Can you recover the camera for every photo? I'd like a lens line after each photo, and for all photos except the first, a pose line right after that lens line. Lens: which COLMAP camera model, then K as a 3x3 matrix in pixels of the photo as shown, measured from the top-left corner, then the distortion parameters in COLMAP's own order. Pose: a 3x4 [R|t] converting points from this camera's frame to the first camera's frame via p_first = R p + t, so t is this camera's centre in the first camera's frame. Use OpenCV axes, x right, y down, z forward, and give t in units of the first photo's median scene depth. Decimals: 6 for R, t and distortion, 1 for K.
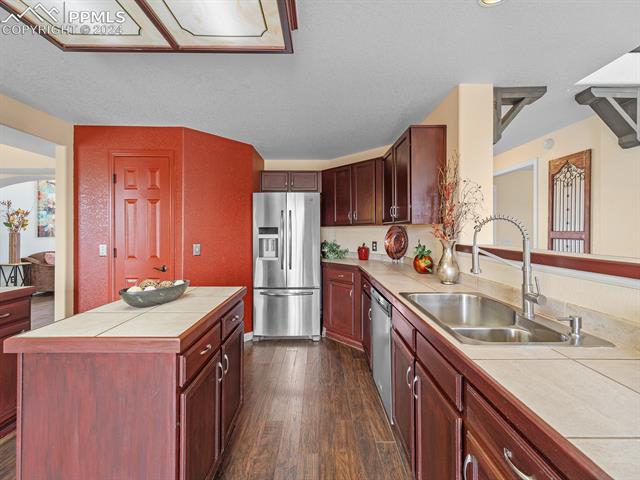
lens RADIAL K [[261.5, 0, 318.8], [0, 261.5, 228.4], [0, 0, 1]] dist [0.009363, 0.000084]
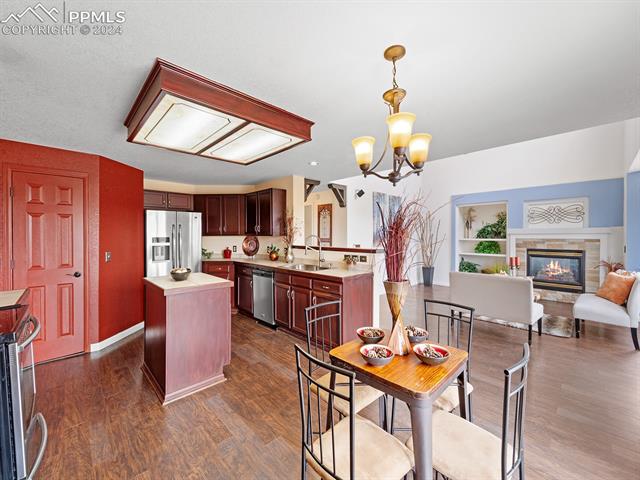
lens RADIAL K [[261.5, 0, 319.6], [0, 261.5, 238.5], [0, 0, 1]] dist [0.009363, 0.000084]
pose [[0.716214, -0.011569, 0.697784, -0.742537], [-0.006269, 0.999716, 0.023010, -0.044879], [-0.697852, -0.020855, 0.715938, -0.658447]]
